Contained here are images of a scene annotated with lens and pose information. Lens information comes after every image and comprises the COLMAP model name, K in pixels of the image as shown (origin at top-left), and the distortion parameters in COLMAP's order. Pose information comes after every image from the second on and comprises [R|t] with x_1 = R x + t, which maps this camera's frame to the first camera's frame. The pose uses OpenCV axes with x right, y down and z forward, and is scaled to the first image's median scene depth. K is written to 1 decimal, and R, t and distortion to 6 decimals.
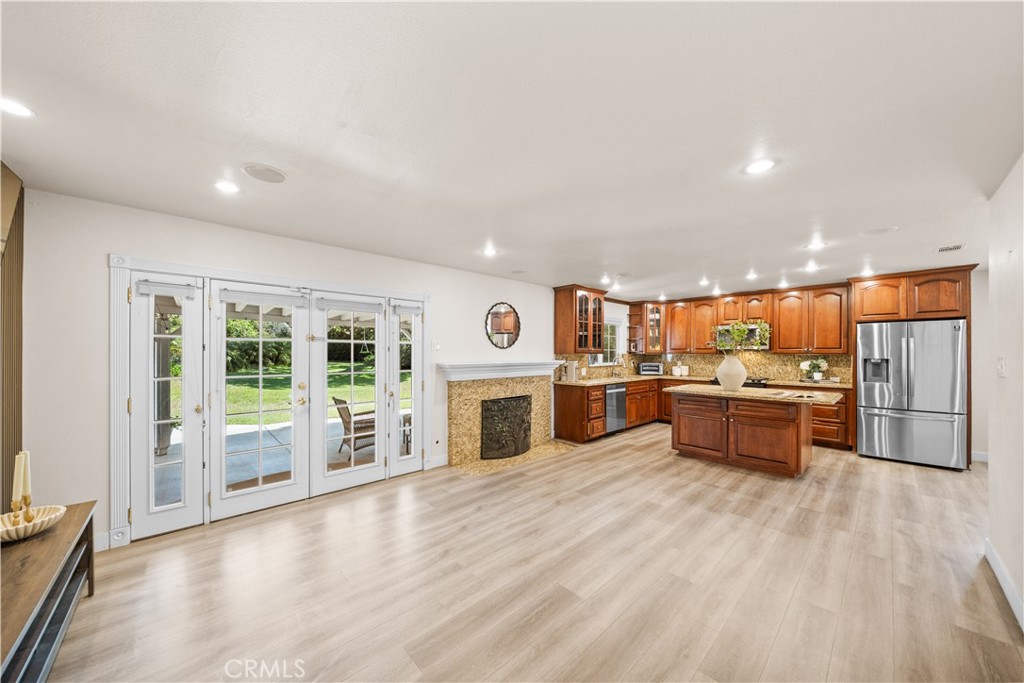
lens RADIAL K [[353.3, 0, 511.6], [0, 353.3, 351.1], [0, 0, 1]] dist [0.042468, -0.000023]
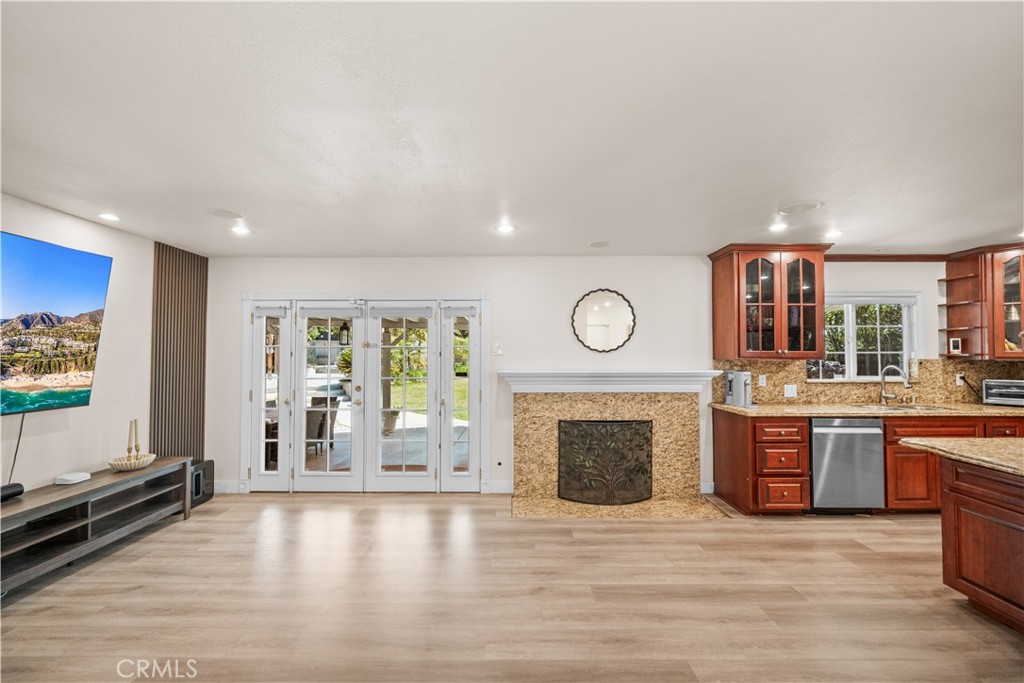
lens RADIAL K [[388.1, 0, 512.9], [0, 388.1, 347.8], [0, 0, 1]] dist [0.020781, -0.000188]
pose [[0.741576, -0.015456, -0.670691, 0.402640], [0.004463, 0.999826, -0.018106, -0.002614], [0.670854, 0.010434, 0.741516, 0.304273]]
